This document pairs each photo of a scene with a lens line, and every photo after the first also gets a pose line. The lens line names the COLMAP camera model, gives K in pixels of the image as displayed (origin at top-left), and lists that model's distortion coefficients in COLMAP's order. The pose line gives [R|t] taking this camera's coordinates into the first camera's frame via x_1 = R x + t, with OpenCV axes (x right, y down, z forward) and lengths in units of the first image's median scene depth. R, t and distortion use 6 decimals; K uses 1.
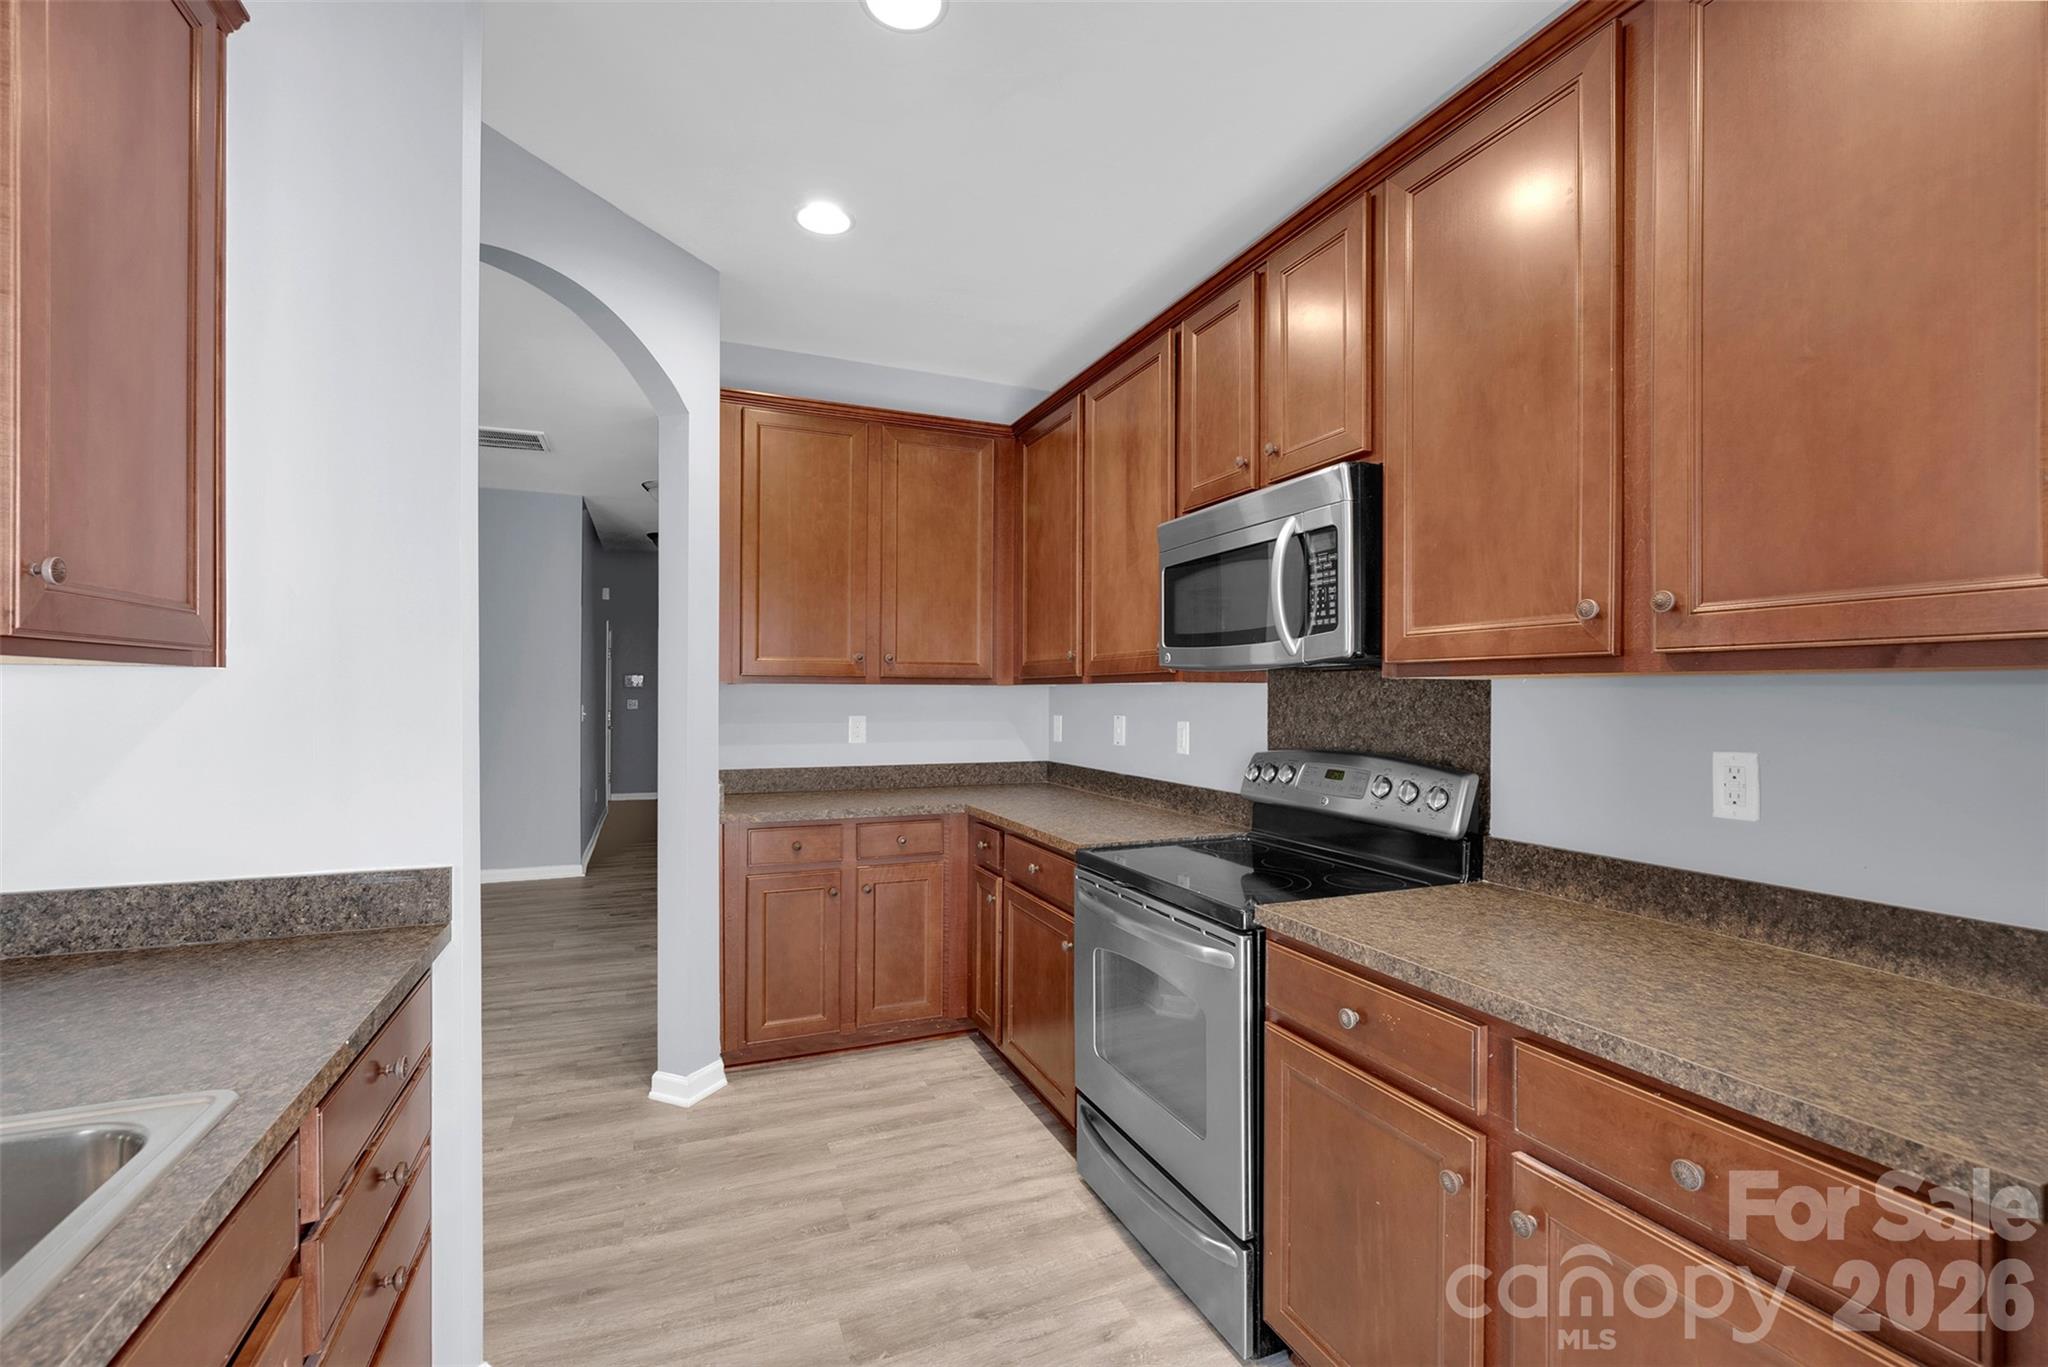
lens RADIAL K [[871.3, 0, 1024.0], [0, 871.3, 698.7], [0, 0, 1]] dist [0.002065, -0.001003]
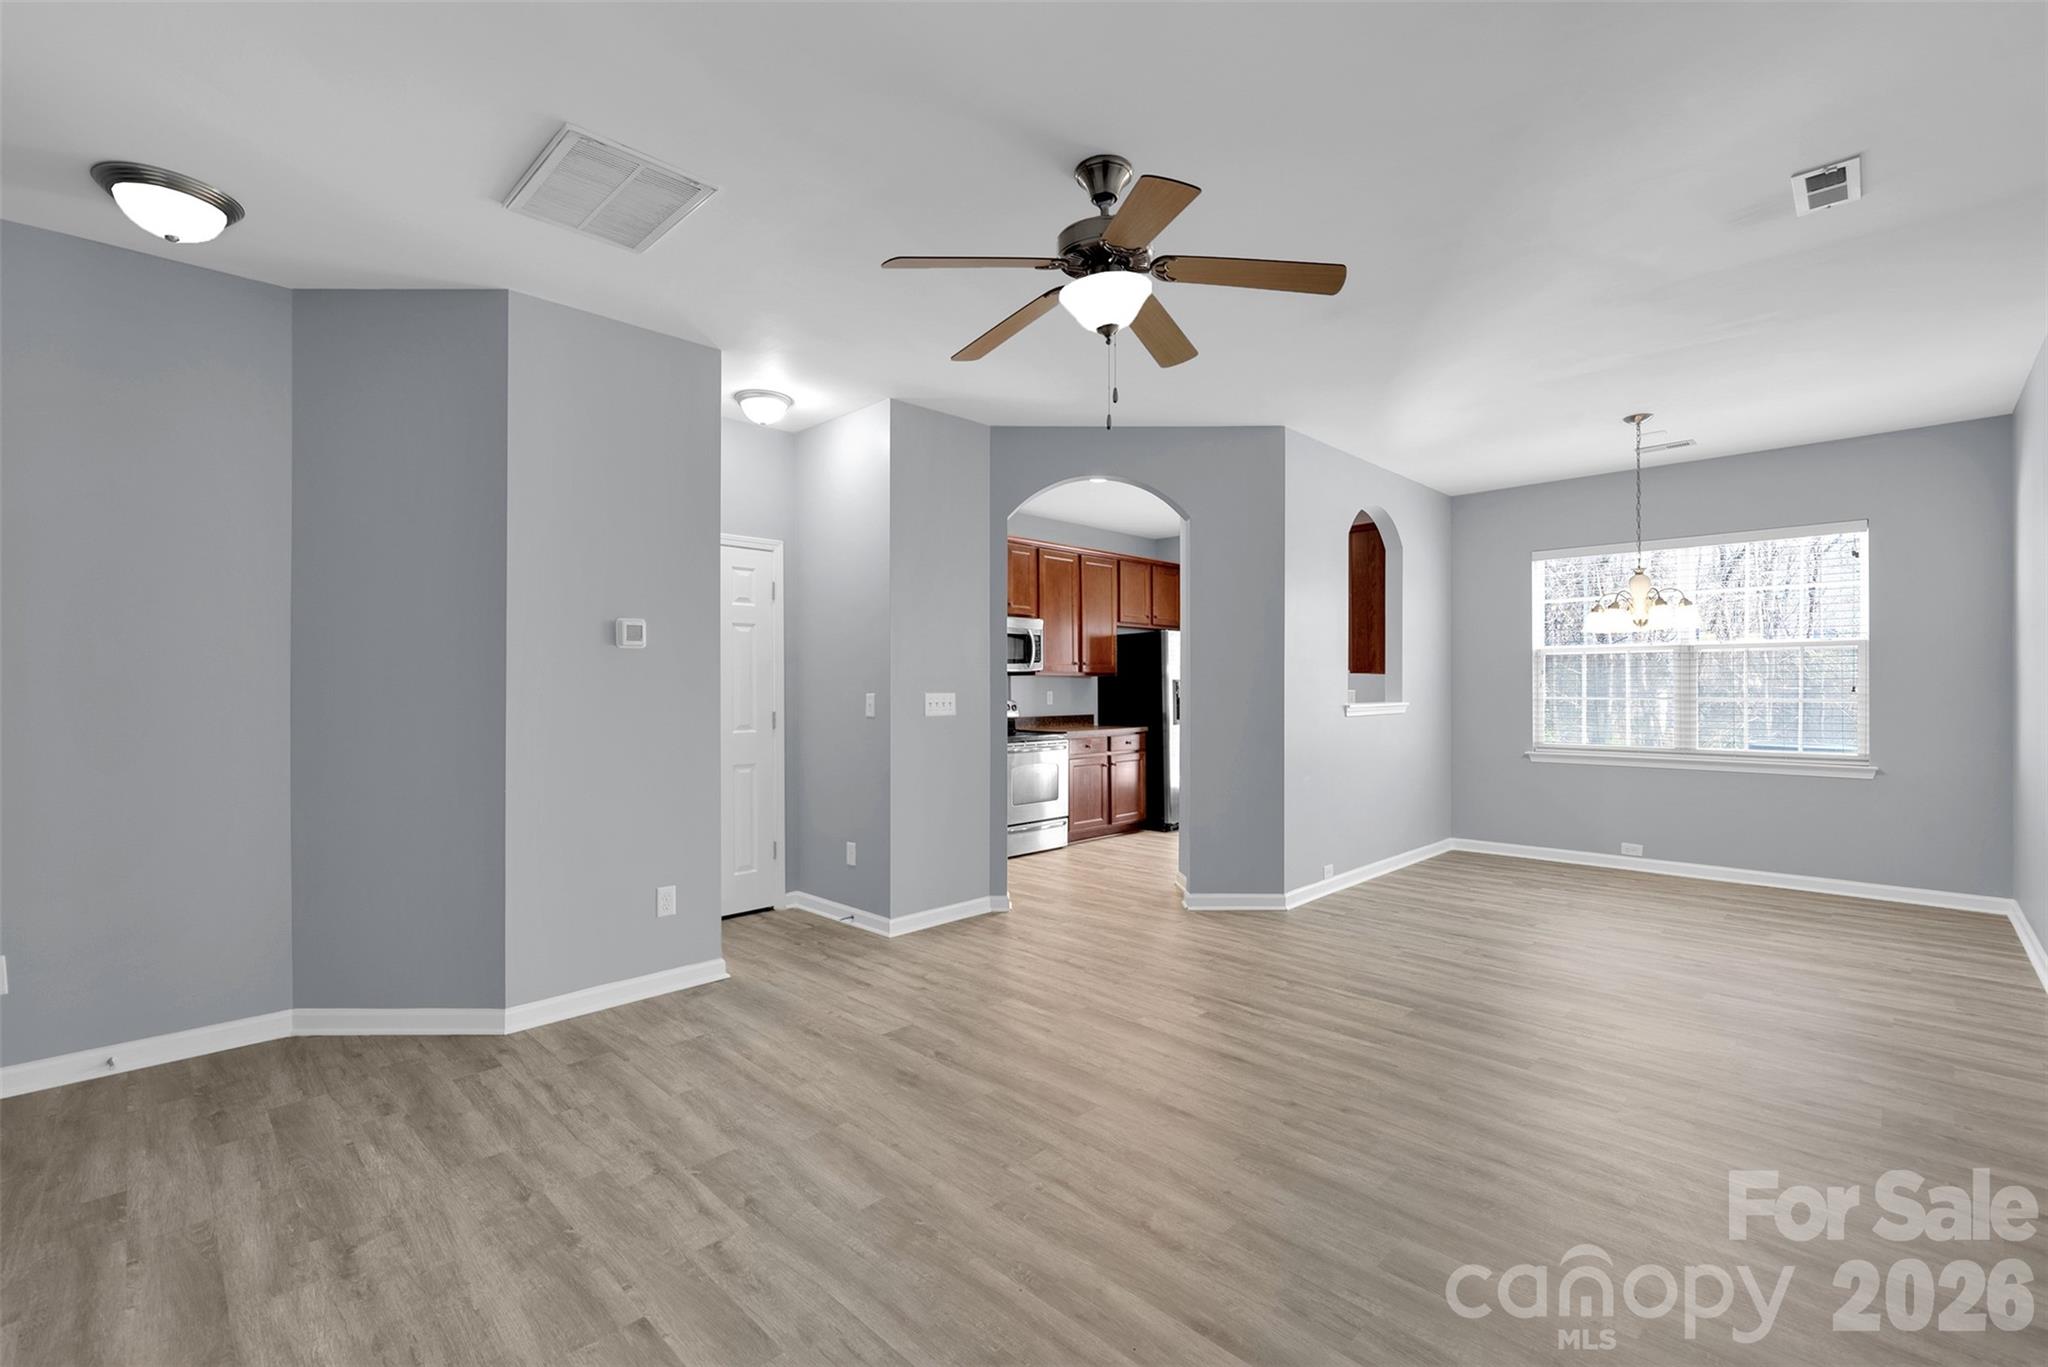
lens RADIAL K [[871.3, 0, 1023.1], [0, 871.3, 681.3], [0, 0, 1]] dist [0.002065, -0.001003]
pose [[-0.377142, 0.008602, 0.926115, -1.896780], [0.006897, 0.999955, -0.006479, 0.010724], [-0.926130, 0.003944, -0.377185, 1.510365]]
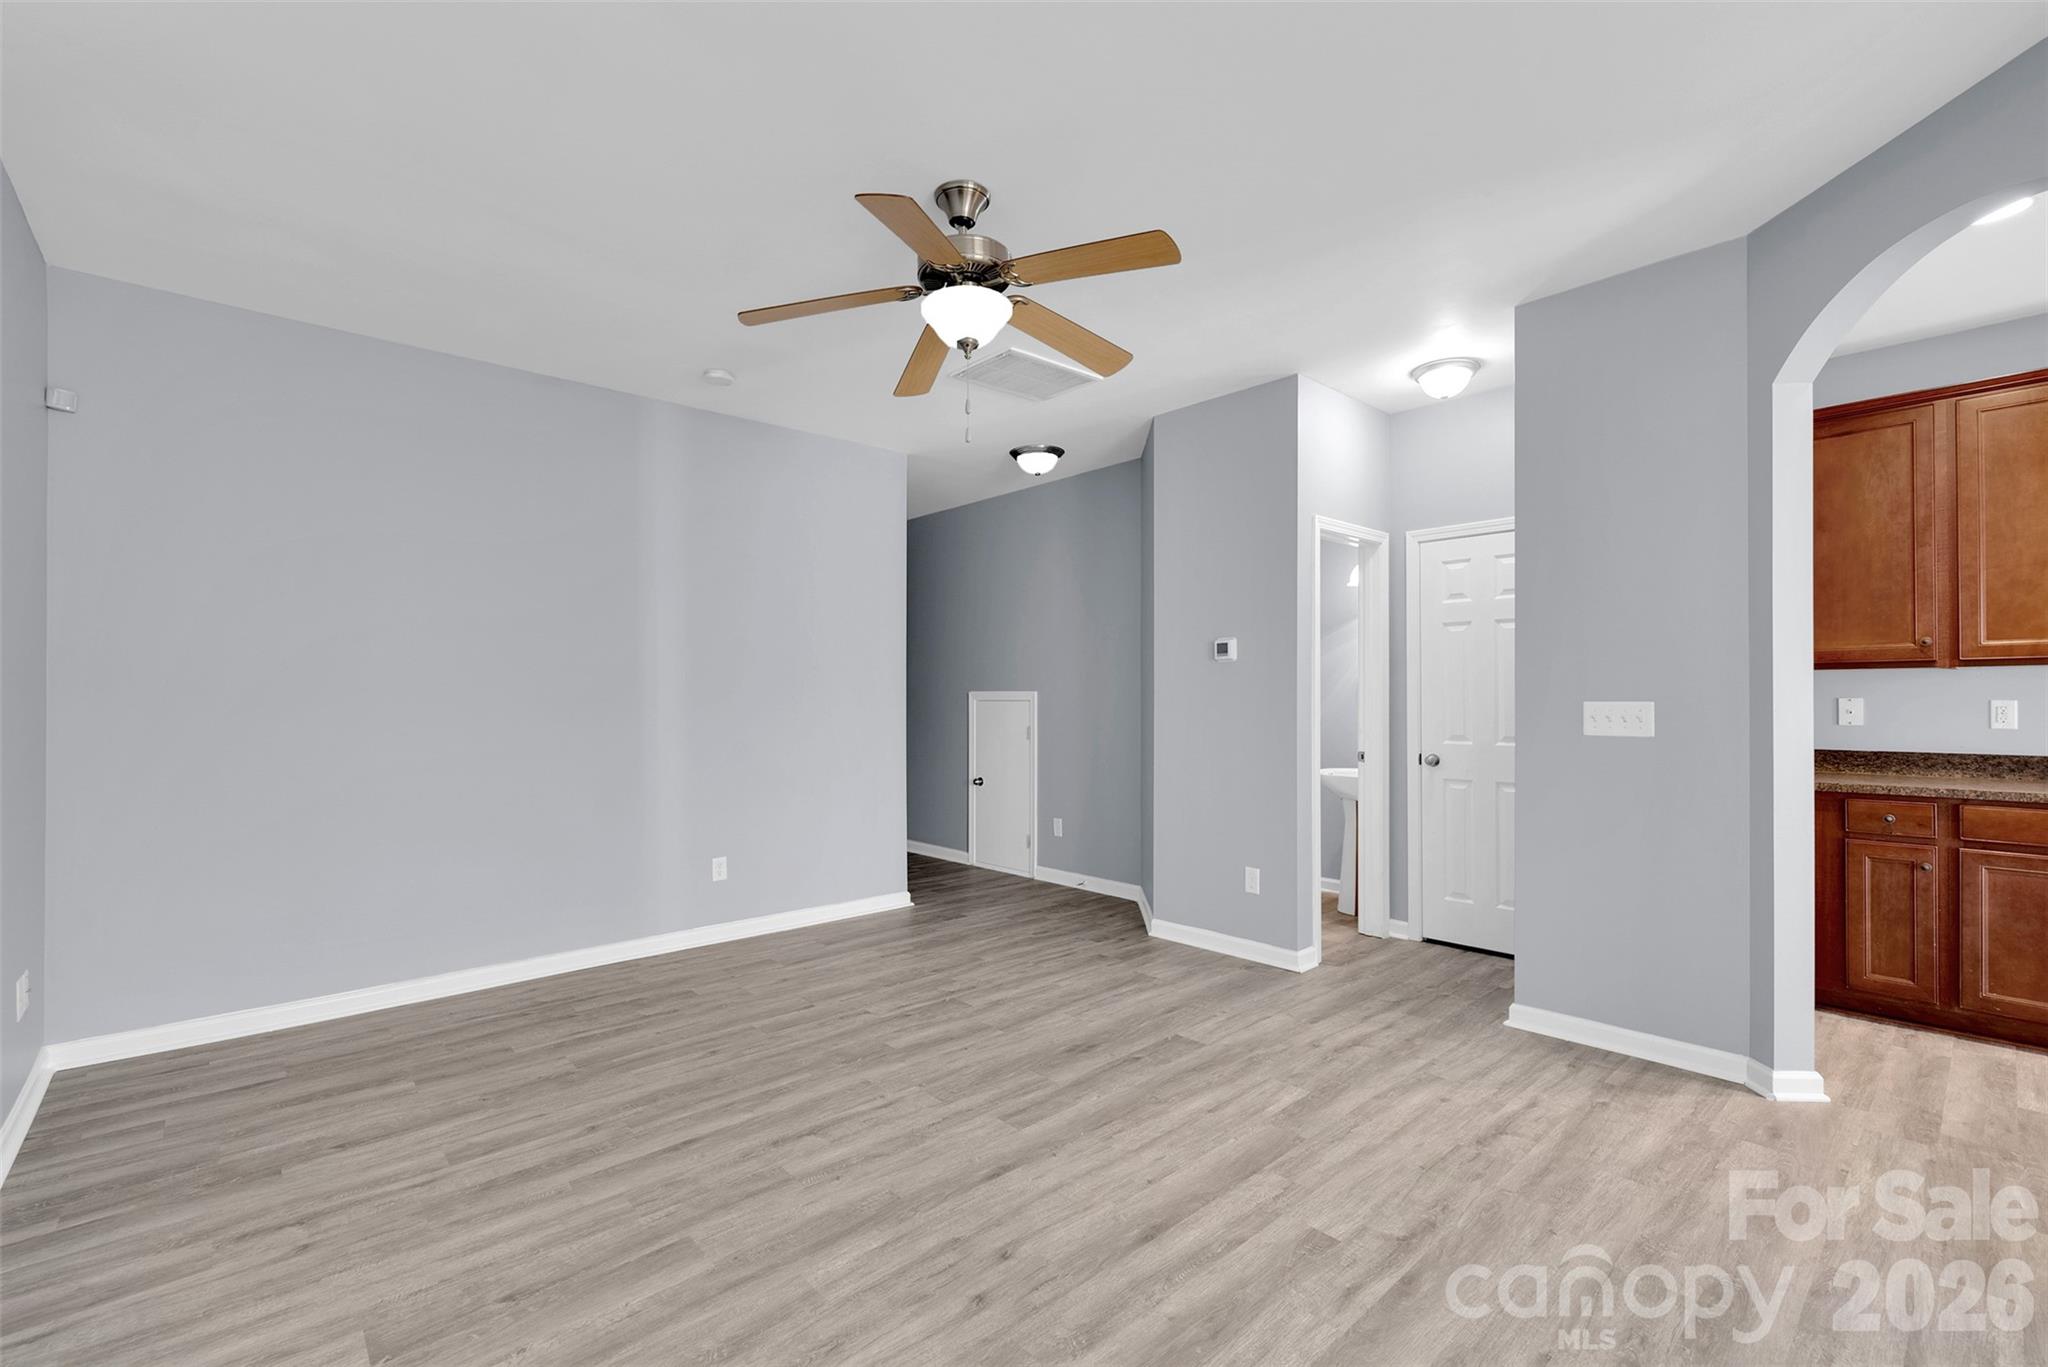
lens RADIAL K [[871.3, 0, 1026.8], [0, 871.3, 694.9], [0, 0, 1]] dist [0.002065, -0.001003]
pose [[0.939937, -0.002818, 0.341337, -1.408440], [0.005400, 0.999964, -0.006615, 0.015039], [-0.341306, 0.008061, 0.939918, 0.349844]]
